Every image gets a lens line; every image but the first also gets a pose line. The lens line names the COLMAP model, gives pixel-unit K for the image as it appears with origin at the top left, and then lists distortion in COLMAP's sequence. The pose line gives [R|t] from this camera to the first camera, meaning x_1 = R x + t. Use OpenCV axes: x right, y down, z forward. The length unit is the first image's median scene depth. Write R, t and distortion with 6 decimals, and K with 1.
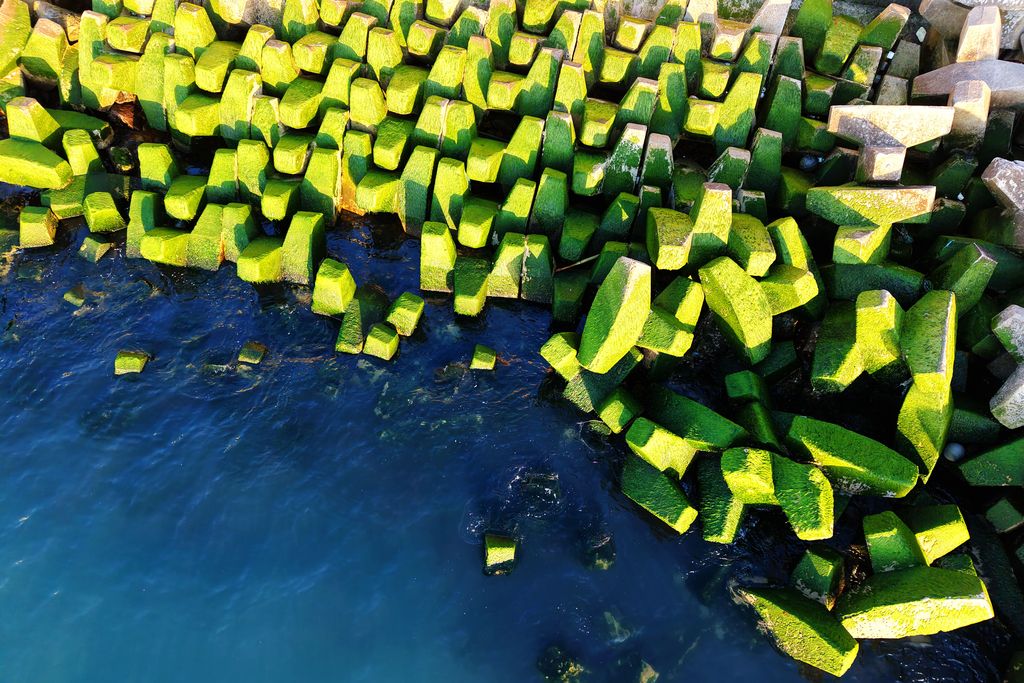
lens RADIAL K [[750.0, 0, 512.0], [0, 750.0, 341.5], [0, 0, 1]] dist [-0.006148, -0.000108]
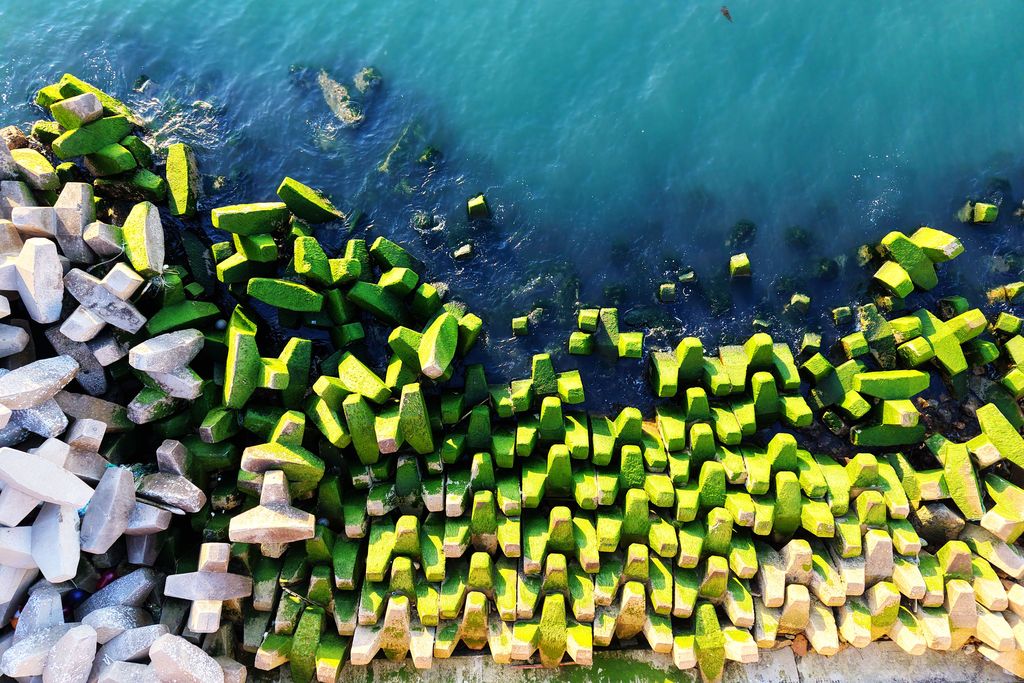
lens RADIAL K [[750.0, 0, 512.0], [0, 750.0, 341.5], [0, 0, 1]] dist [-0.006148, -0.000108]
pose [[-0.967449, 0.249406, -0.042873, 0.047196], [-0.236068, -0.828388, 0.507982, -0.715781], [0.091179, 0.501567, 0.860300, -0.272500]]
